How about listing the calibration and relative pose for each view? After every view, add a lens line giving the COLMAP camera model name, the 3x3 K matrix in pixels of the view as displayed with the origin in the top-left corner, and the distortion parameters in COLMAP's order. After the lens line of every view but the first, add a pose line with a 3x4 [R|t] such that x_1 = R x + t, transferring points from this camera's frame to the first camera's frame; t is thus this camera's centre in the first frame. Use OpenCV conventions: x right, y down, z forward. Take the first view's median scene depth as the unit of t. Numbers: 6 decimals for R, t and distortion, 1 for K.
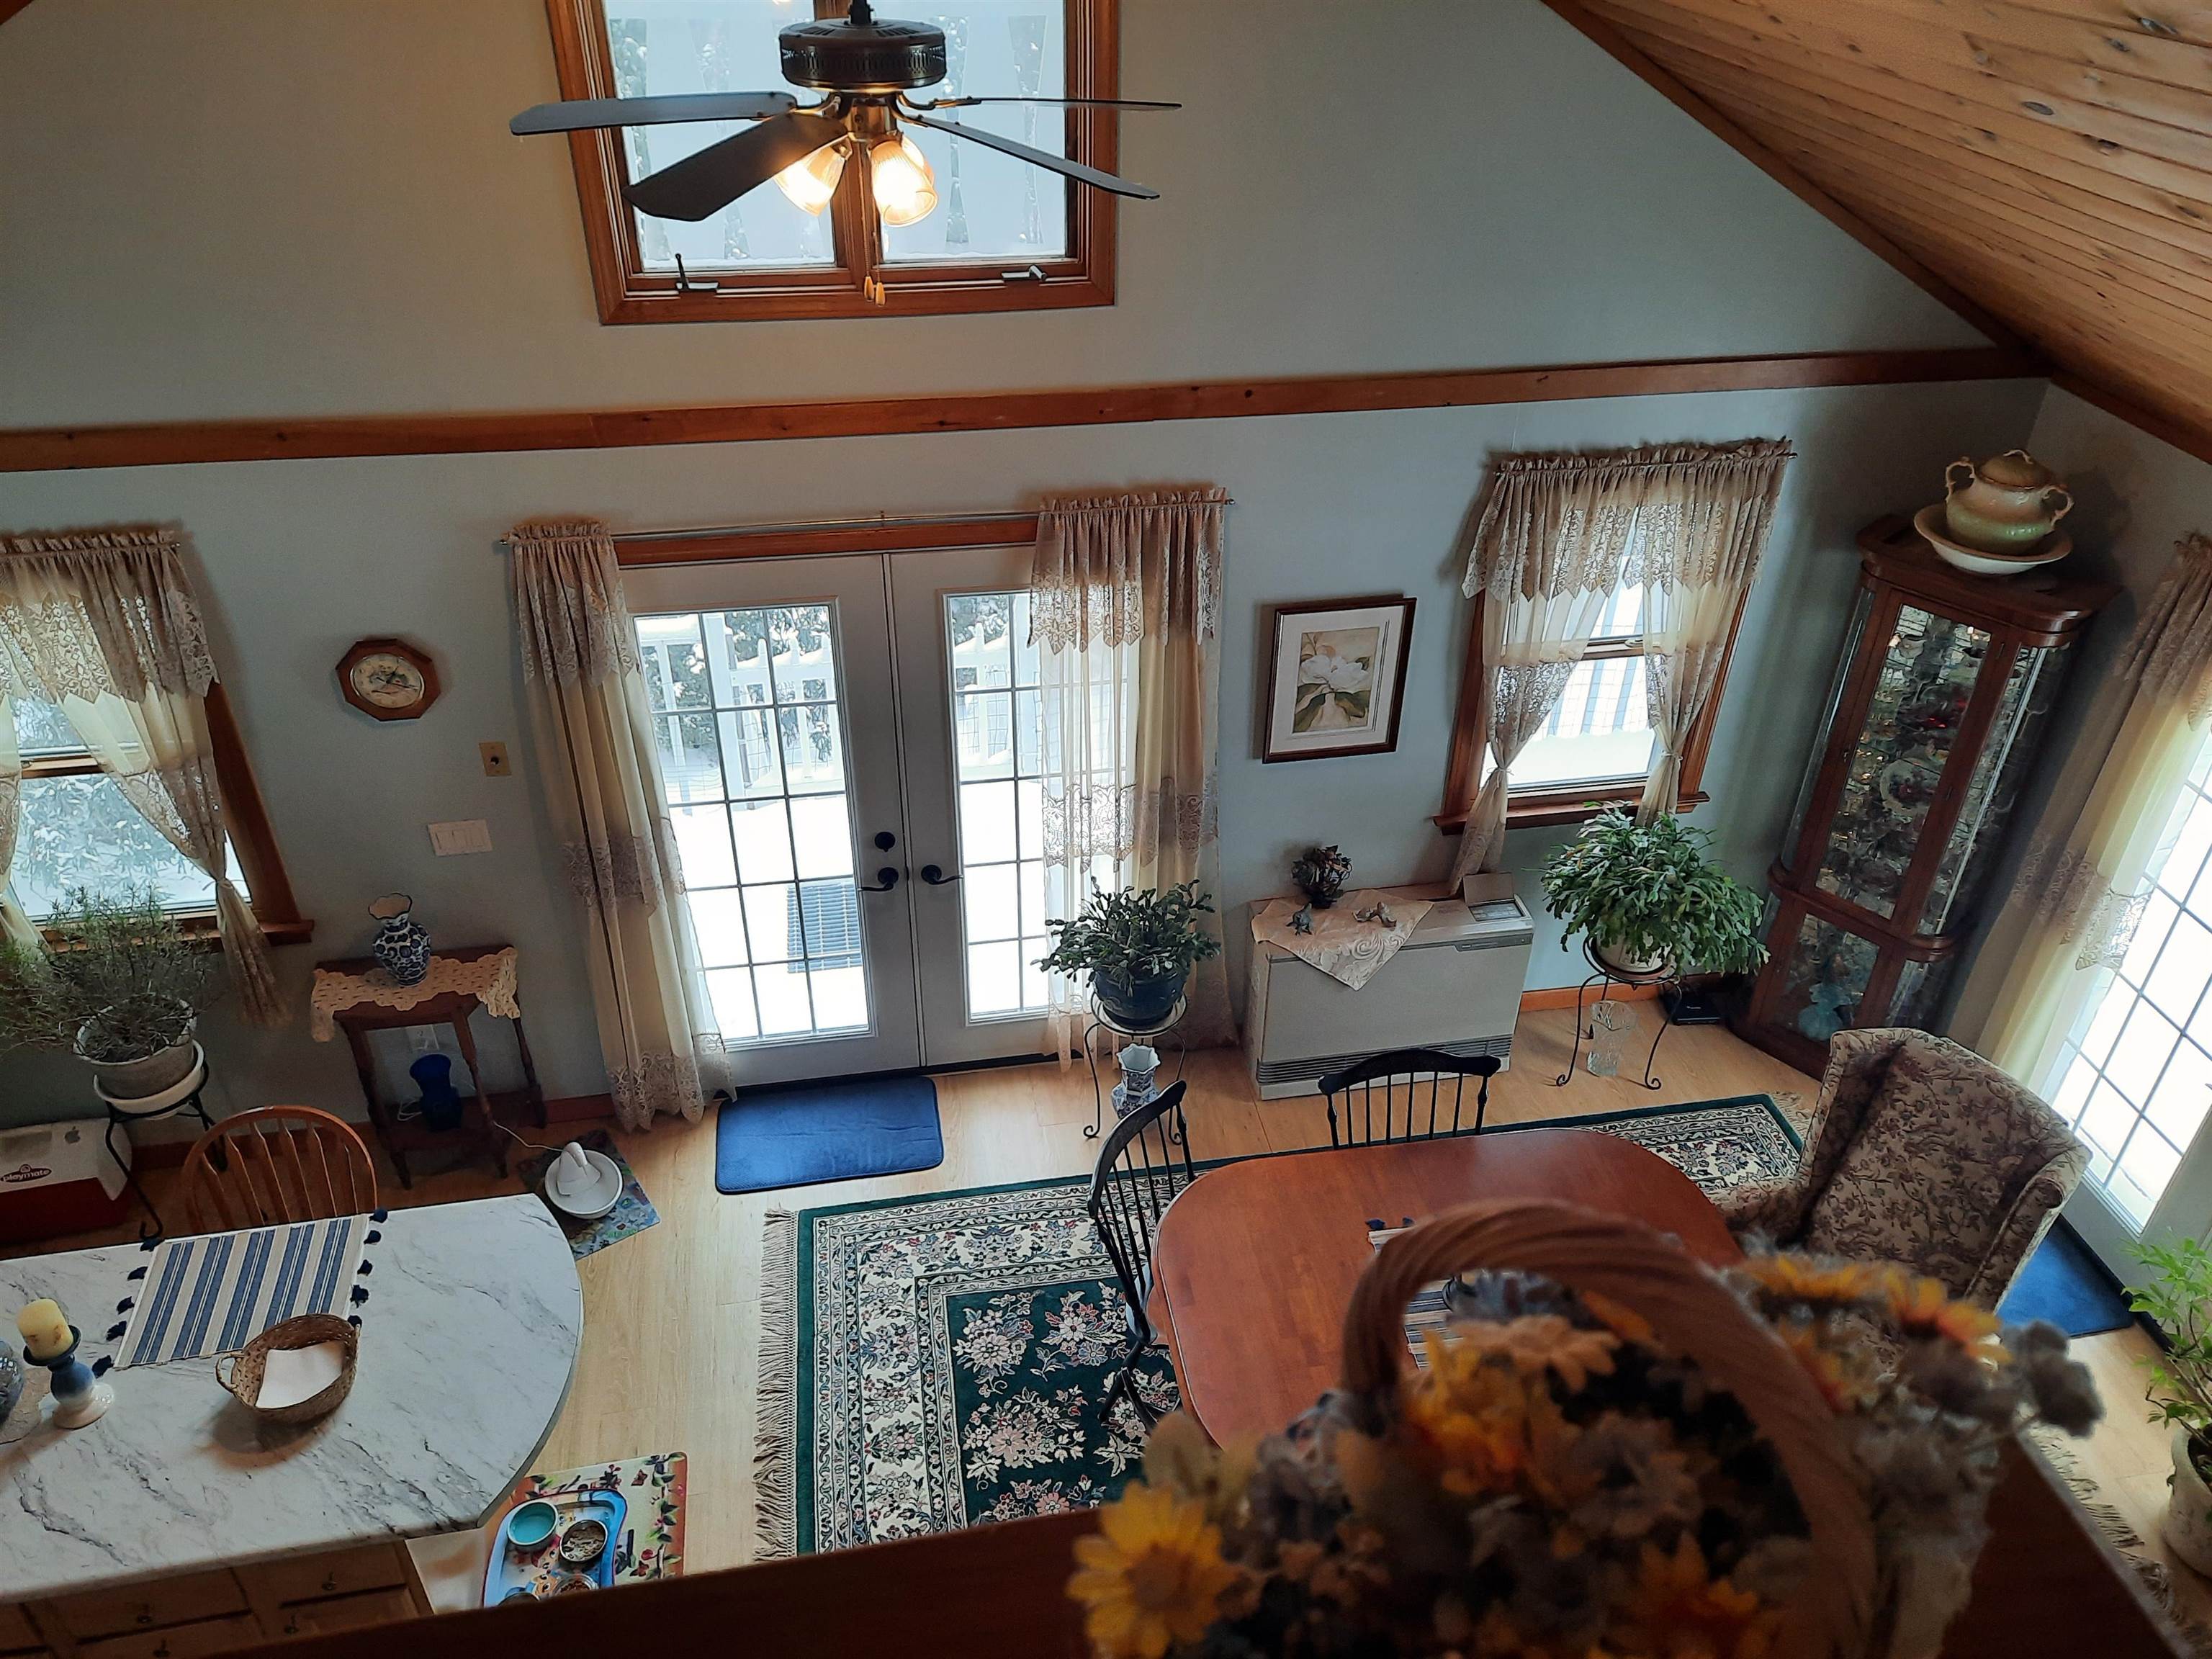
lens RADIAL K [[1620.5, 0, 1122.7], [0, 1620.5, 840.6], [0, 0, 1]] dist [0.063499, -0.052587]
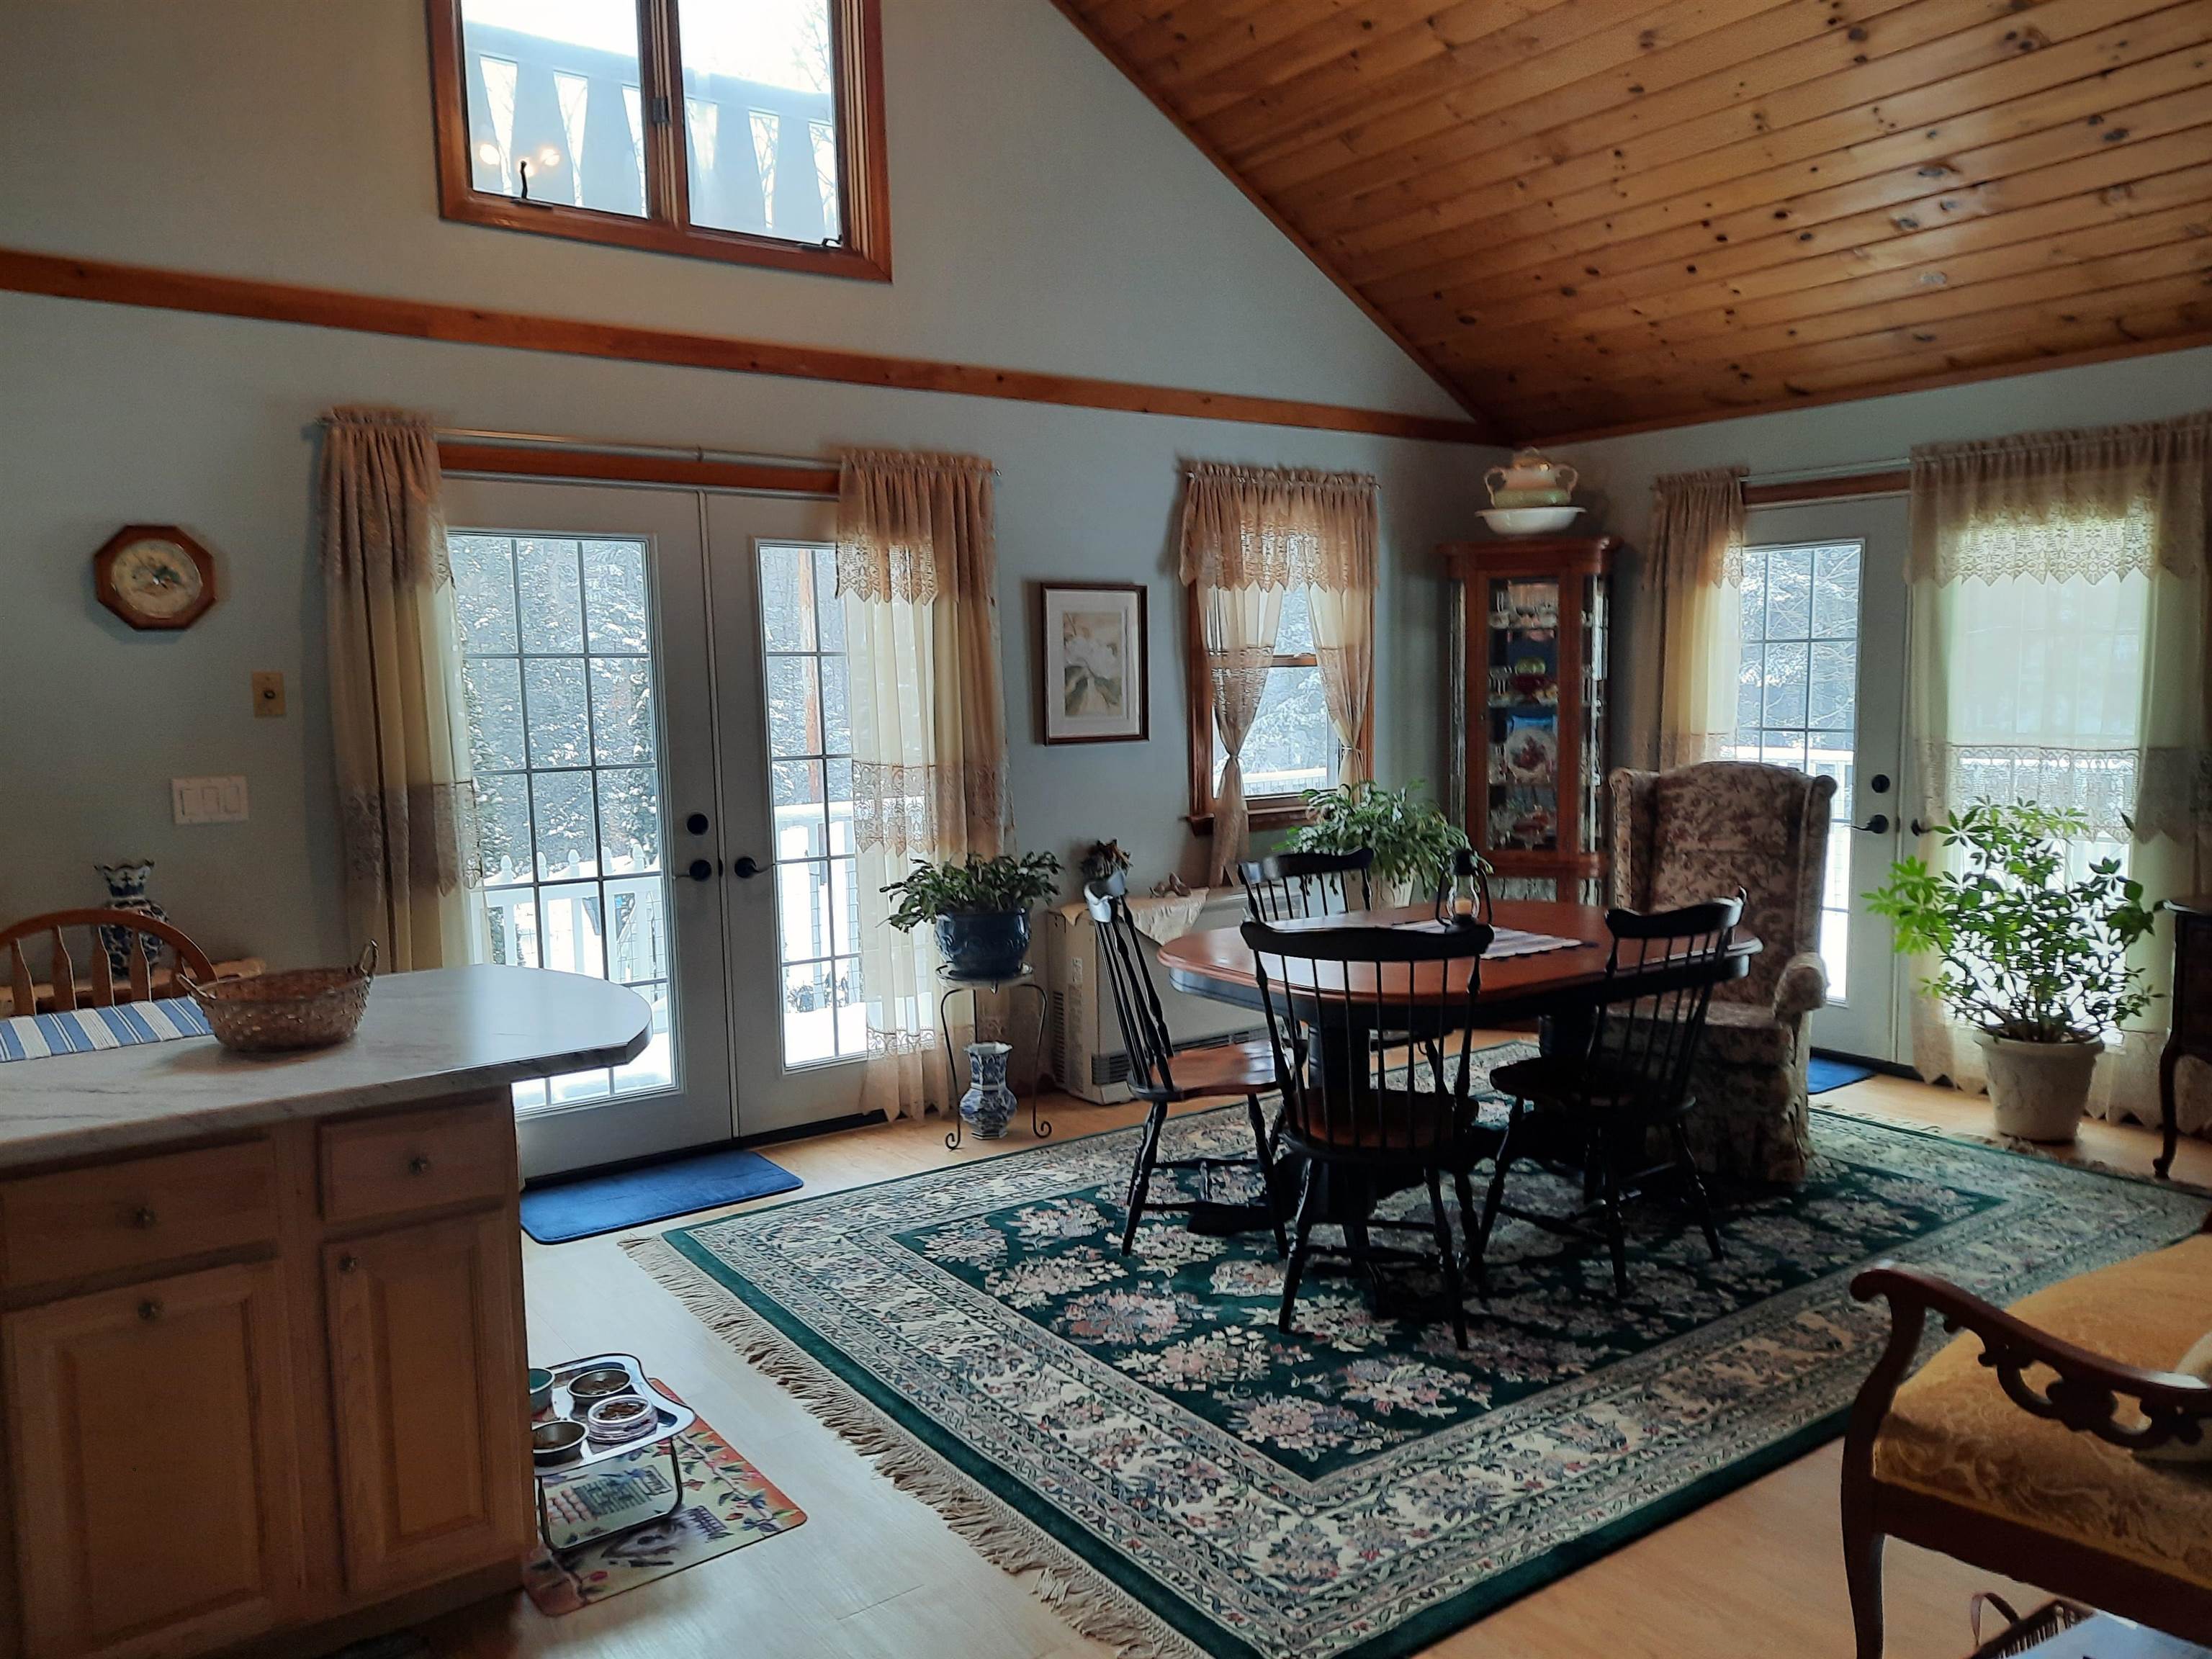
lens RADIAL K [[1620.5, 0, 1133.3], [0, 1620.5, 833.7], [0, 0, 1]] dist [0.063499, -0.052587]
pose [[0.899121, -0.079017, 0.430509, -0.346842], [0.276023, 0.865699, -0.417583, 0.496082], [-0.339695, 0.494288, 0.800179, 0.180419]]
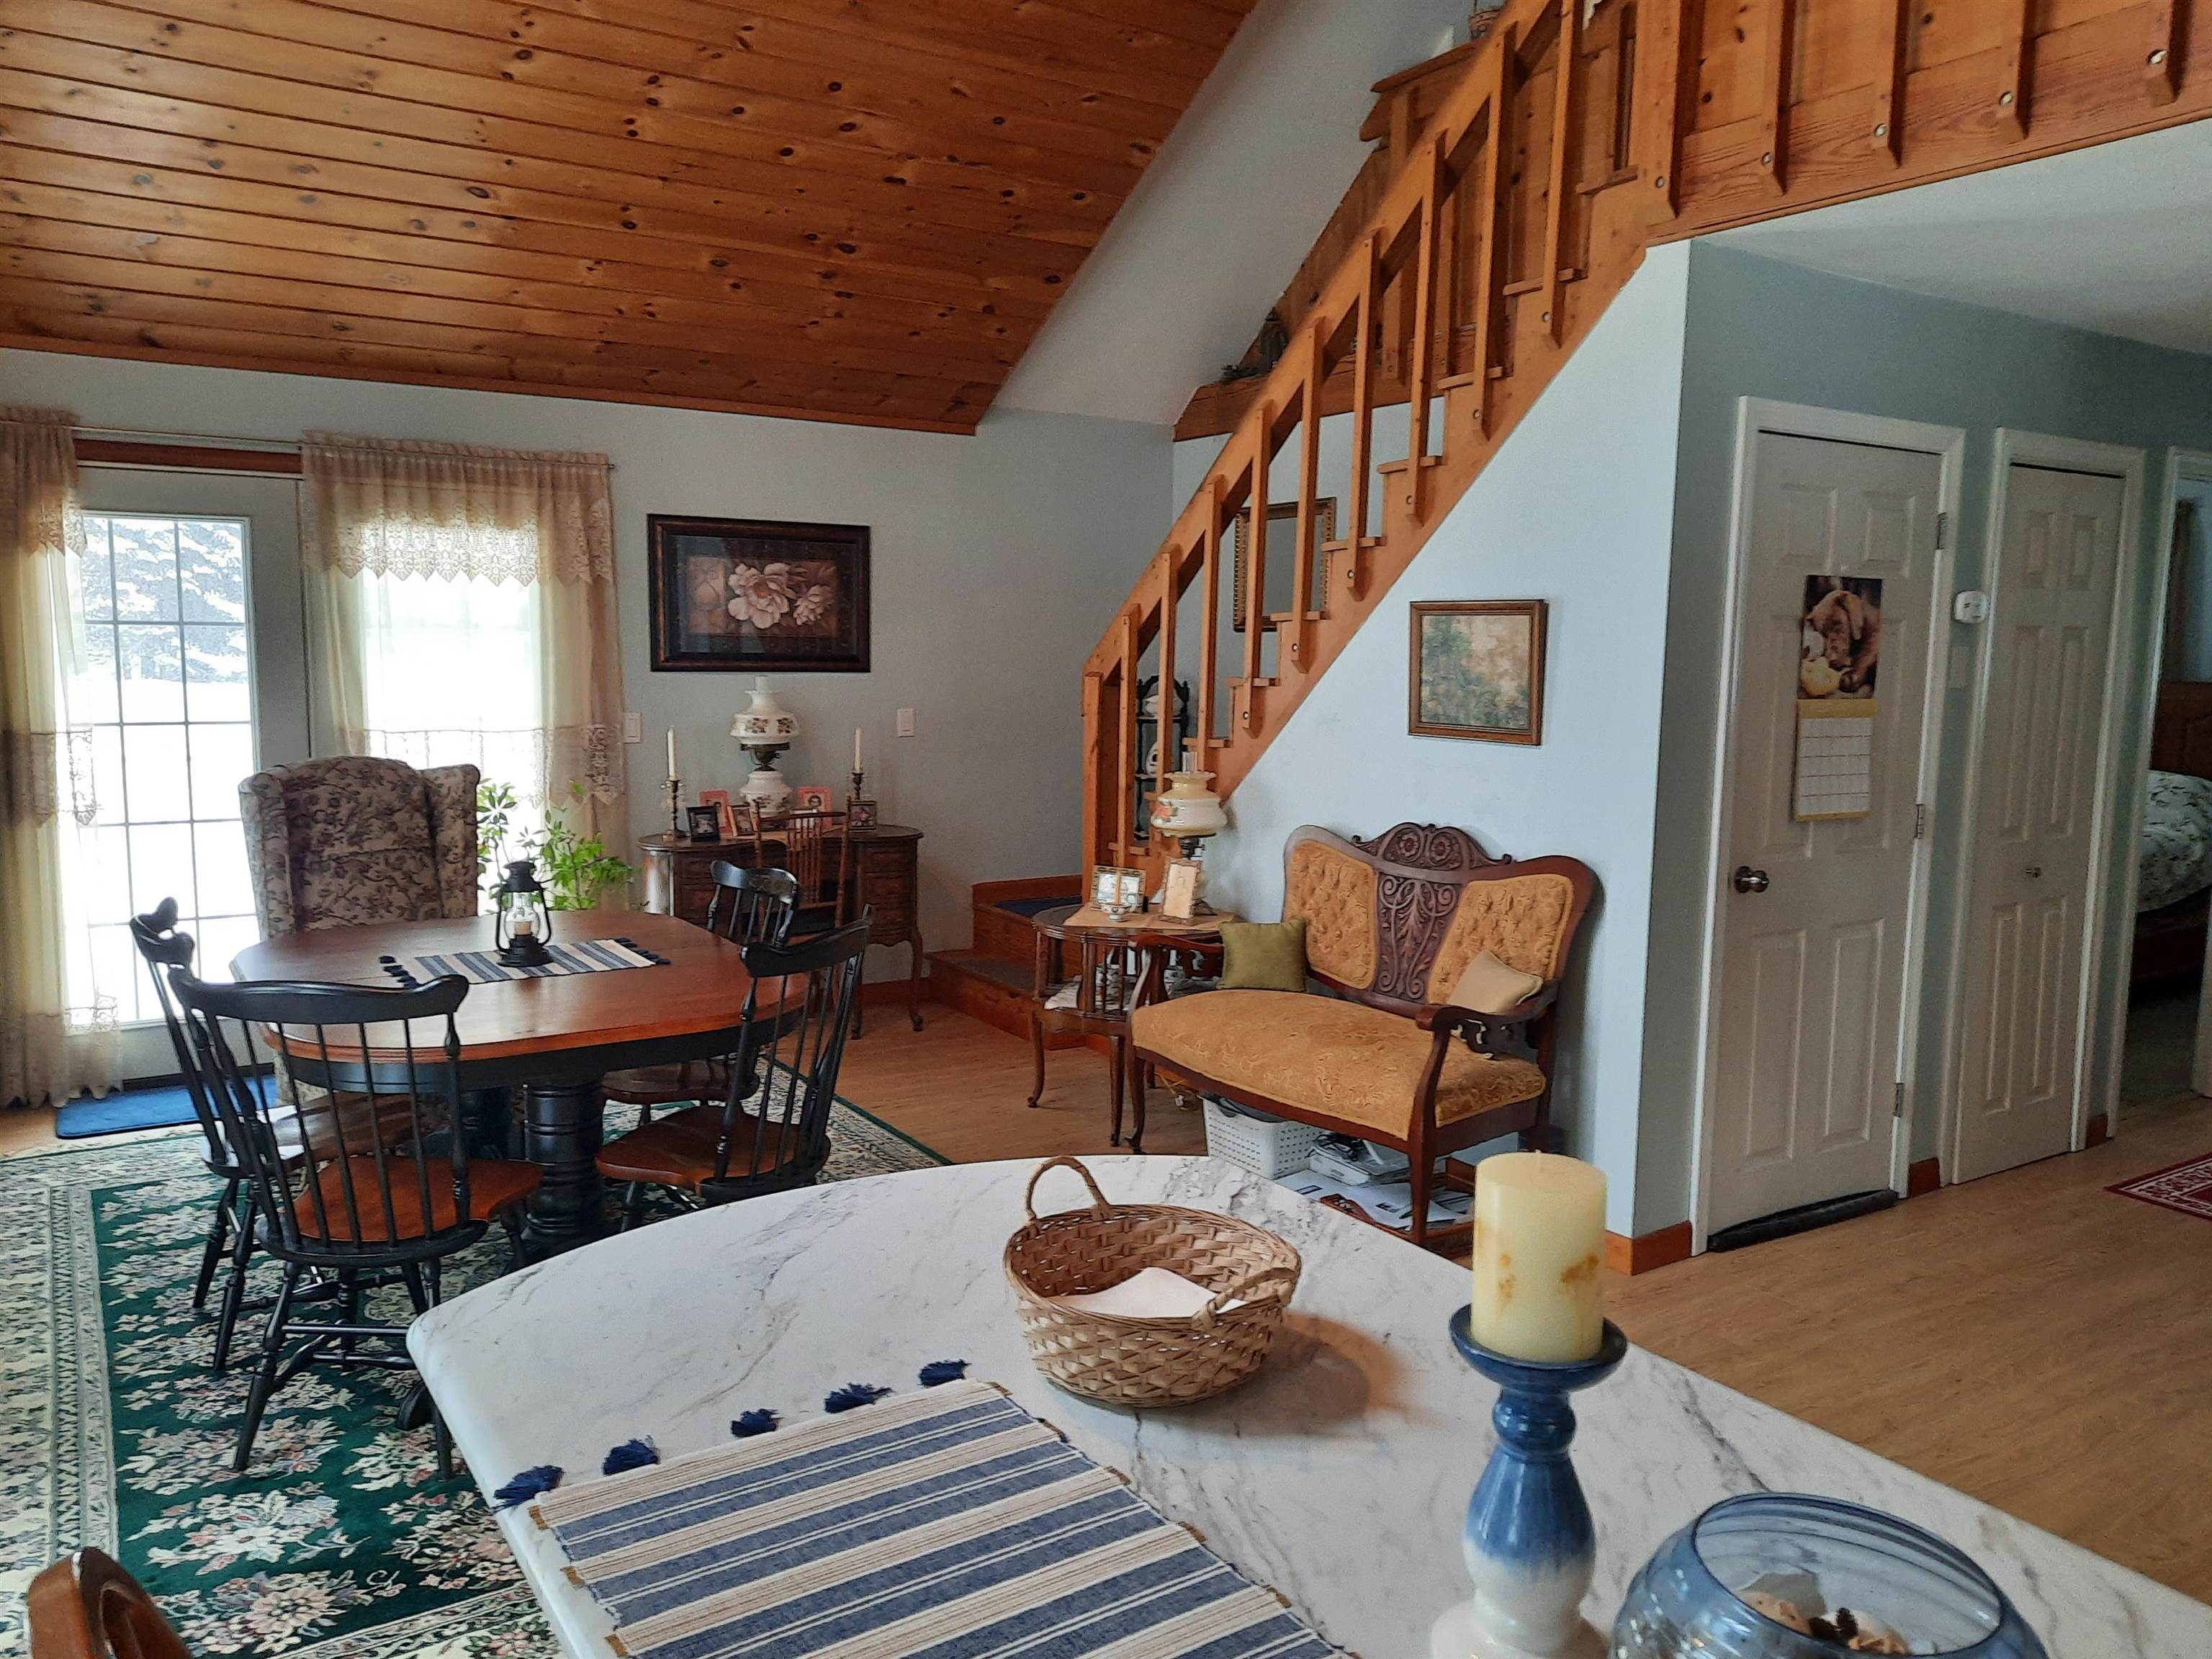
lens RADIAL K [[1620.5, 0, 1100.8], [0, 1620.5, 825.2], [0, 0, 1]] dist [0.063499, -0.052587]
pose [[-0.371139, -0.129080, 0.919562, -0.616060], [0.511168, 0.798340, 0.318373, 0.077995], [-0.775218, 0.588211, -0.230314, 0.763347]]
